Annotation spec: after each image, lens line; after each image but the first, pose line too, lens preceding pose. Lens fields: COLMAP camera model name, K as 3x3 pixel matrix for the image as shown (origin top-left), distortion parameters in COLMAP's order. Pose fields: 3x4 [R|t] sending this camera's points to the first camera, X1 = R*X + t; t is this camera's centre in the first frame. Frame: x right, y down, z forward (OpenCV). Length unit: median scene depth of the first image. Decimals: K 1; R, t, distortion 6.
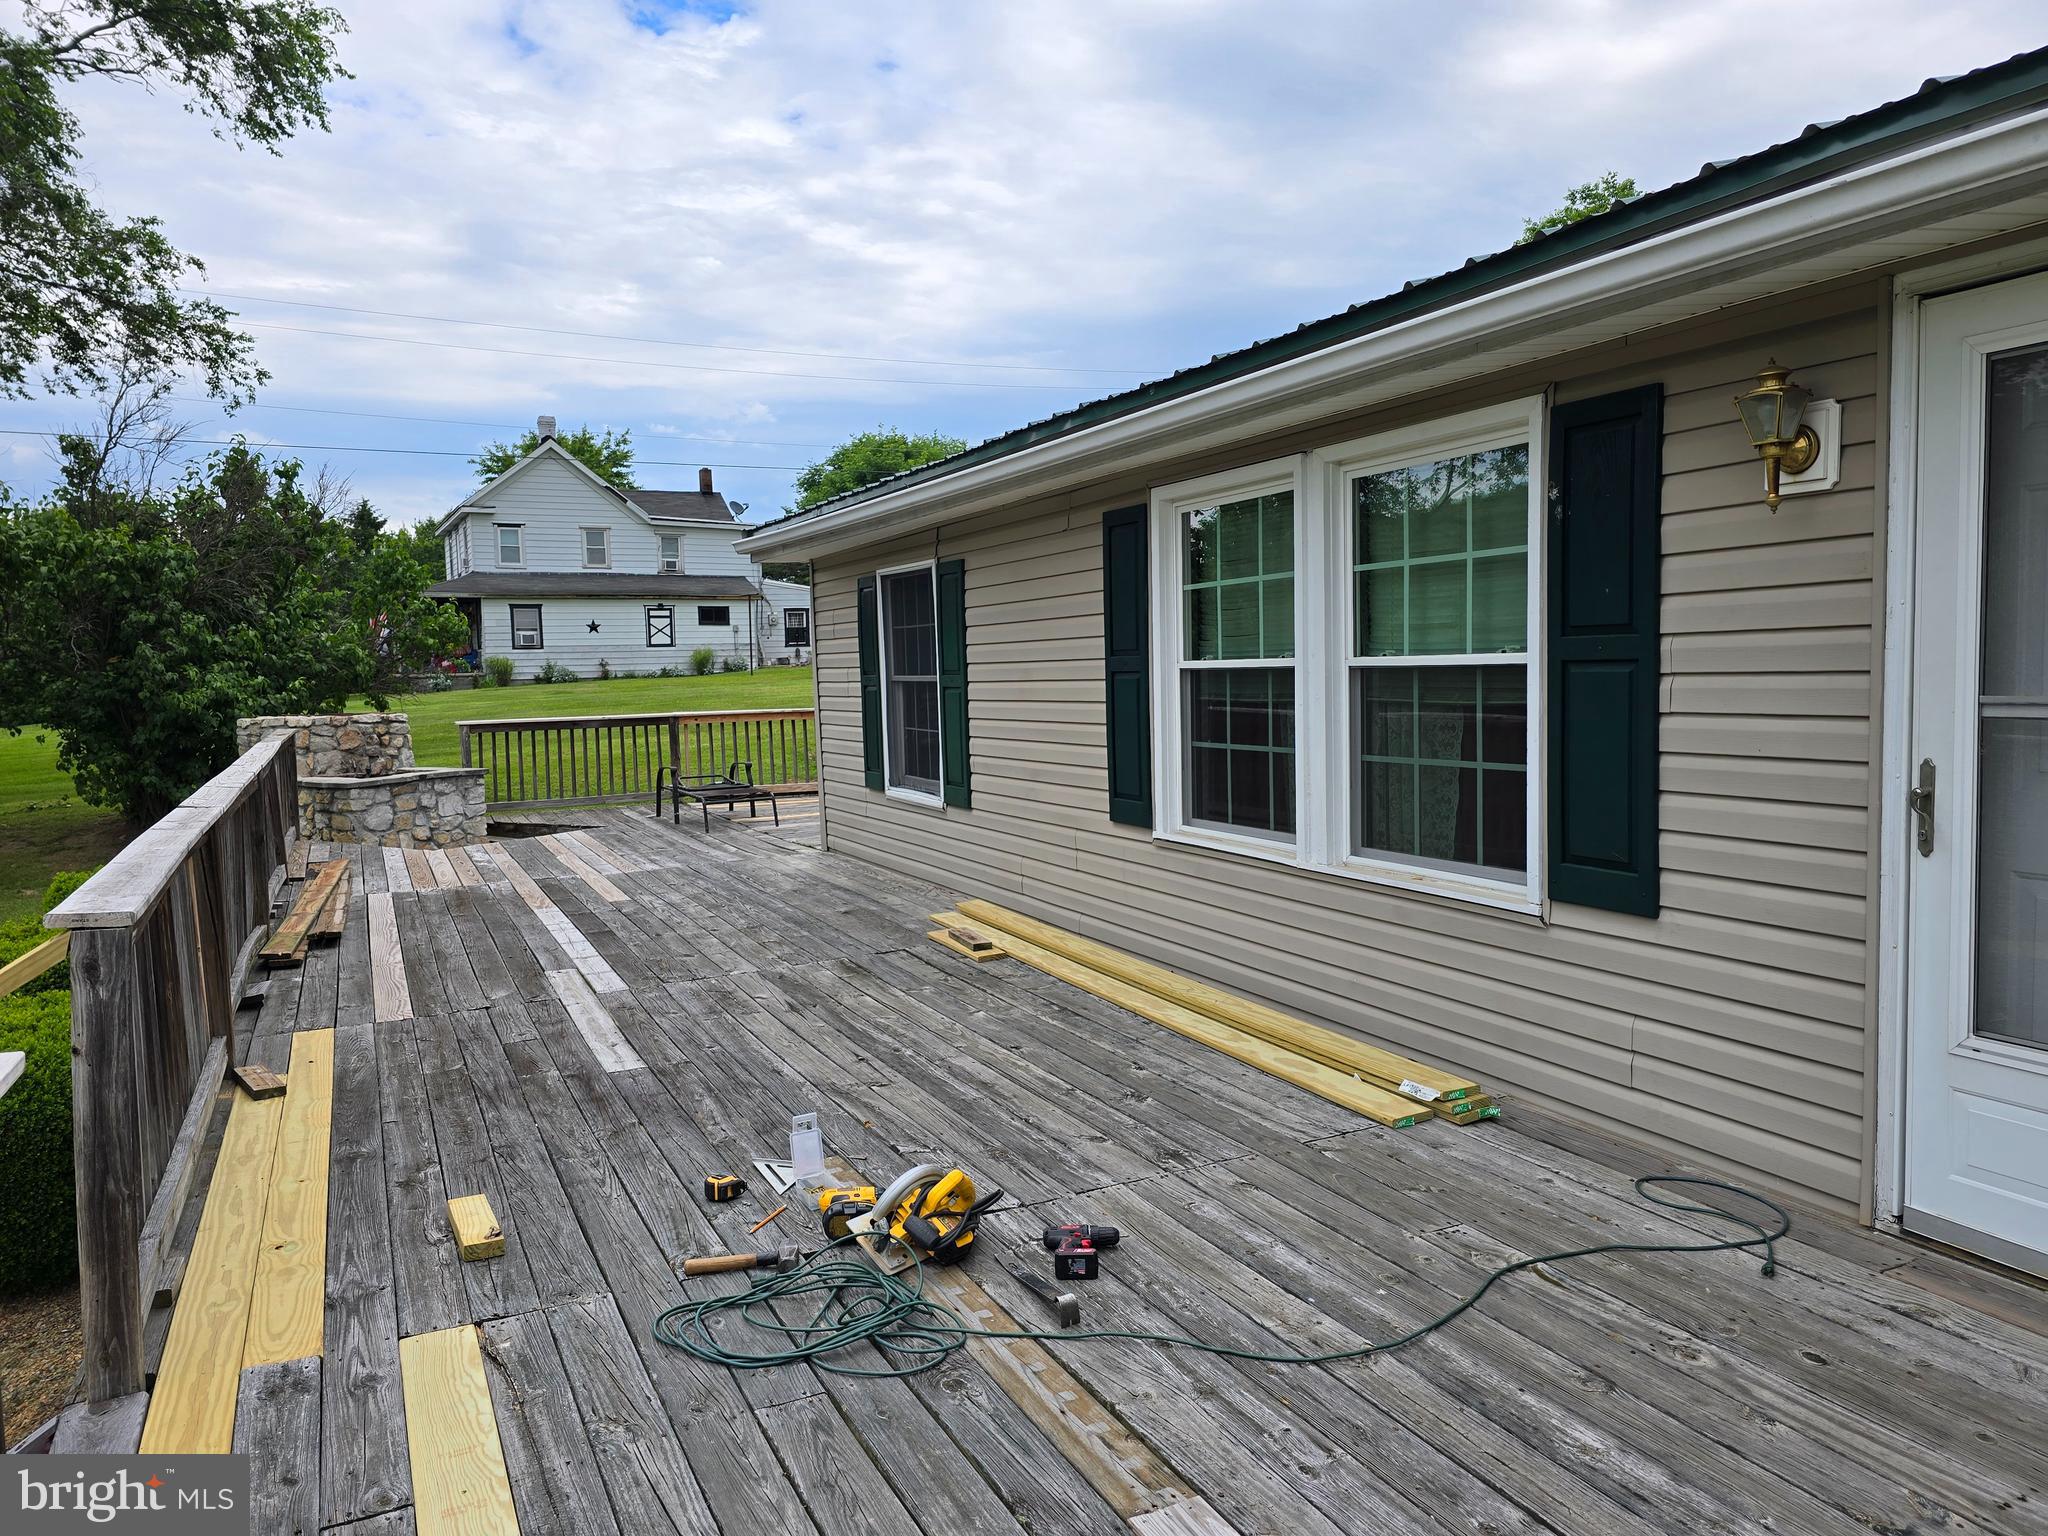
lens RADIAL K [[1386.7, 0, 1023.4], [0, 1386.7, 768.4], [0, 0, 1]] dist [0.033195, -0.031020]
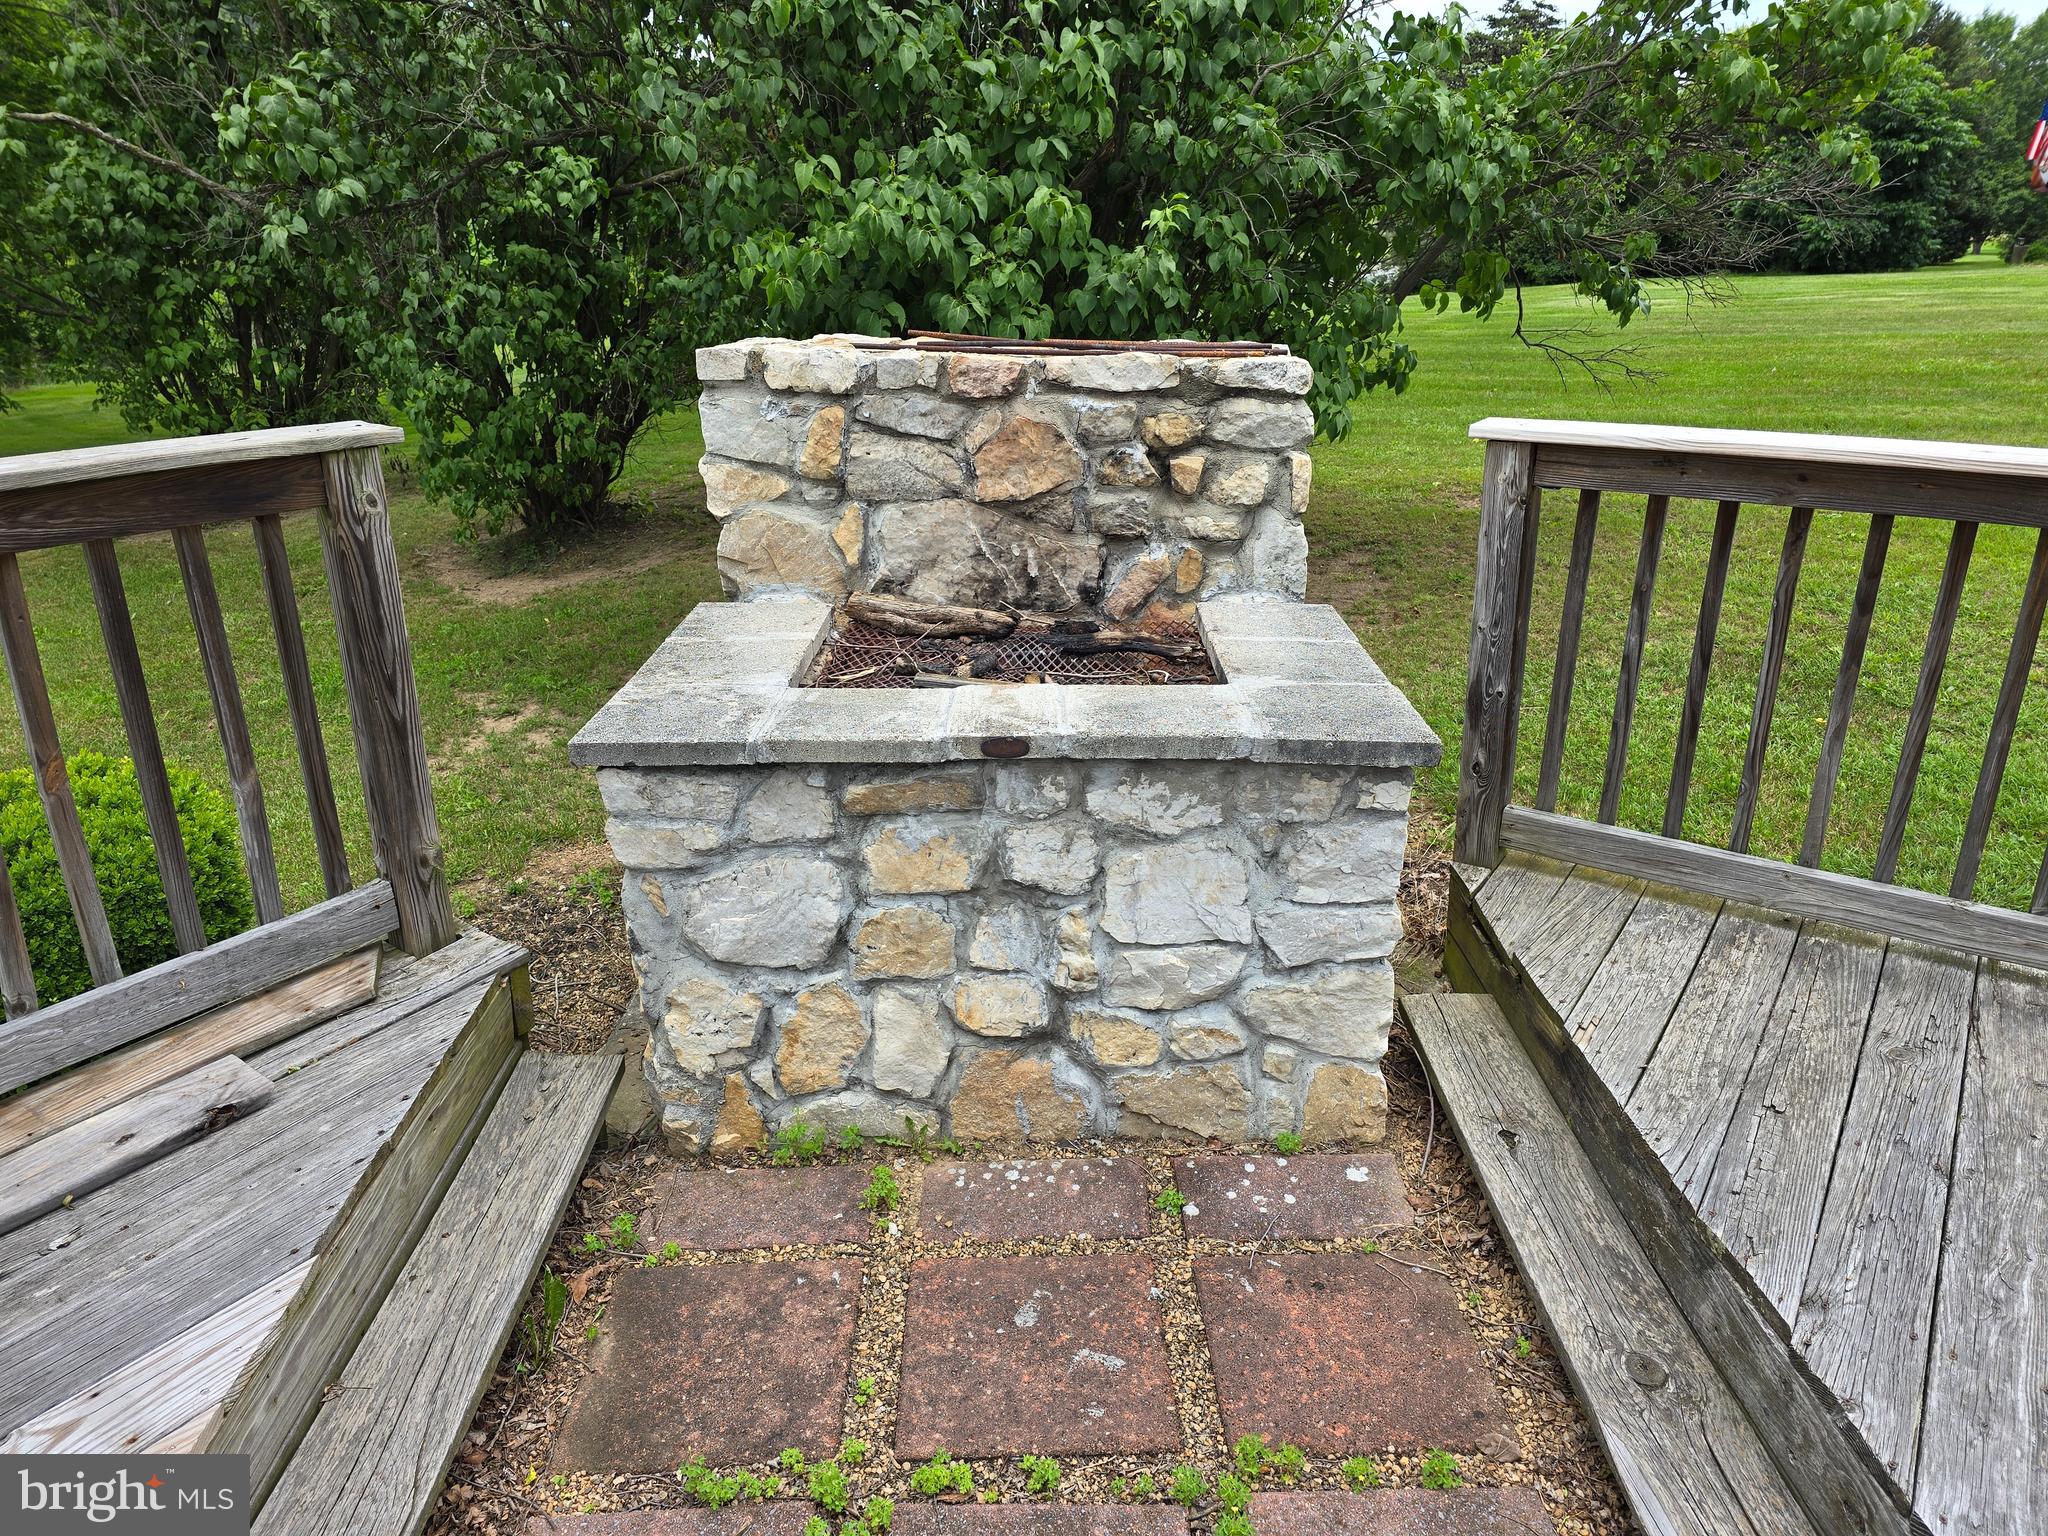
lens RADIAL K [[1386.7, 0, 1025.3], [0, 1386.7, 772.6], [0, 0, 1]] dist [0.033195, -0.031020]
pose [[0.485823, 0.326659, -0.810722, -0.270974], [-0.078068, 0.940048, 0.331986, -0.049867], [0.870564, -0.097995, 0.482199, 0.883315]]
